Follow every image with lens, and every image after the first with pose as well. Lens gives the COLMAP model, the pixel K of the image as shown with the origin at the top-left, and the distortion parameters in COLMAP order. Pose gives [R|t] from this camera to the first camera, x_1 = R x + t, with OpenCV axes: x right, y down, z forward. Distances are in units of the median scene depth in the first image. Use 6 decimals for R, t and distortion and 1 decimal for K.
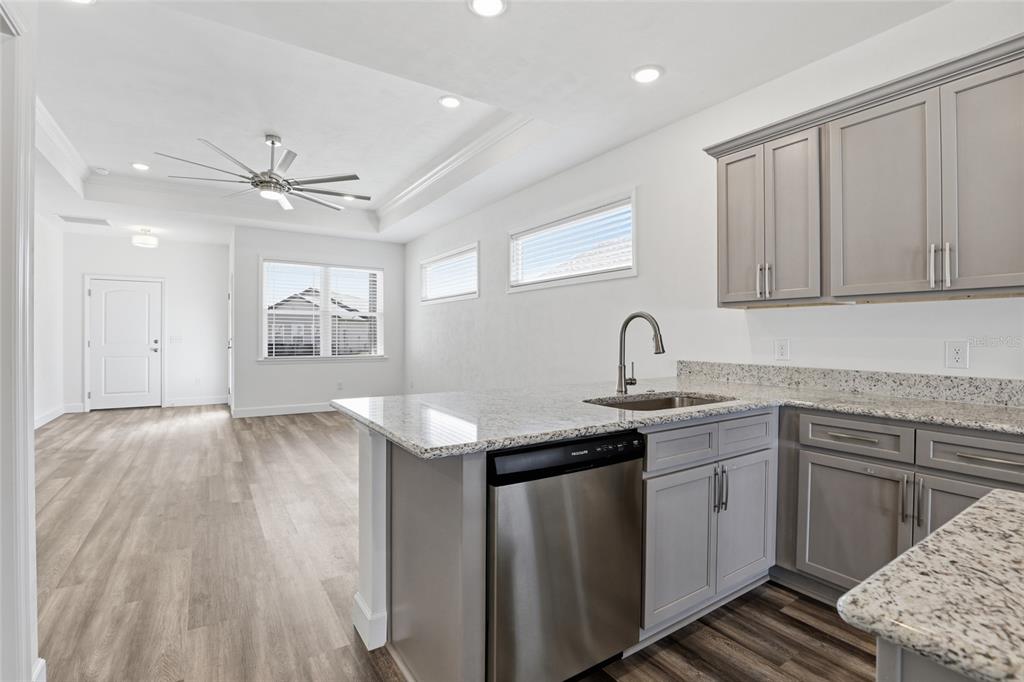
lens RADIAL K [[472.3, 0, 520.0], [0, 472.3, 341.8], [0, 0, 1]] dist [-0.037185, 0.005716]
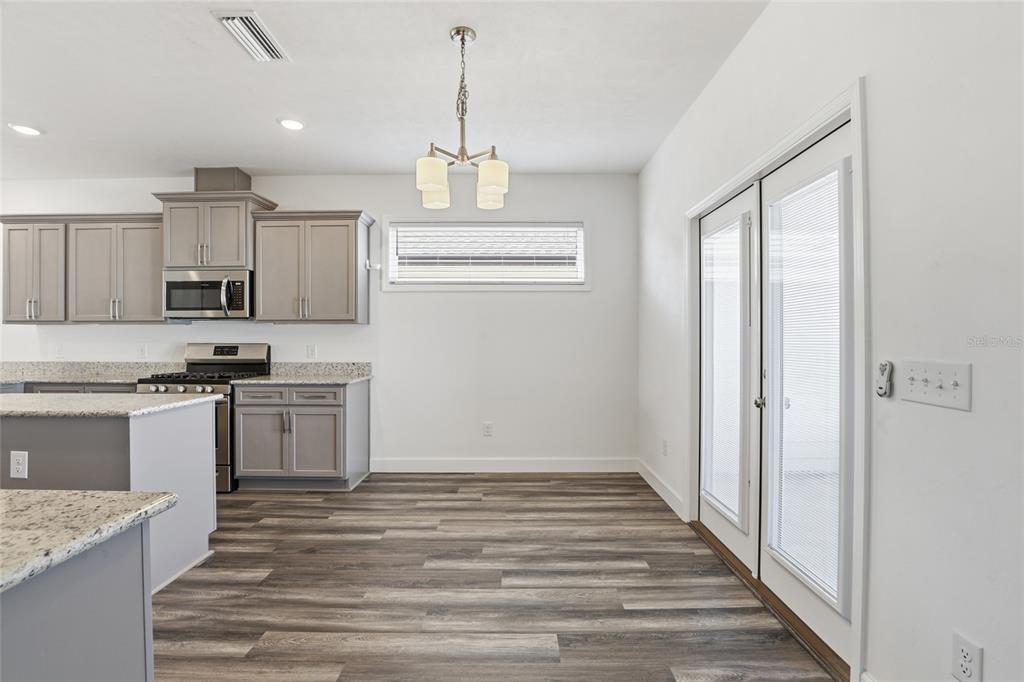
lens RADIAL K [[472.3, 0, 514.0], [0, 472.3, 339.7], [0, 0, 1]] dist [-0.037185, 0.005716]
pose [[0.549501, -0.007109, 0.835463, 0.109754], [0.014558, 0.999893, -0.001067, 0.001457], [-0.835366, 0.012749, 0.549546, -1.157908]]
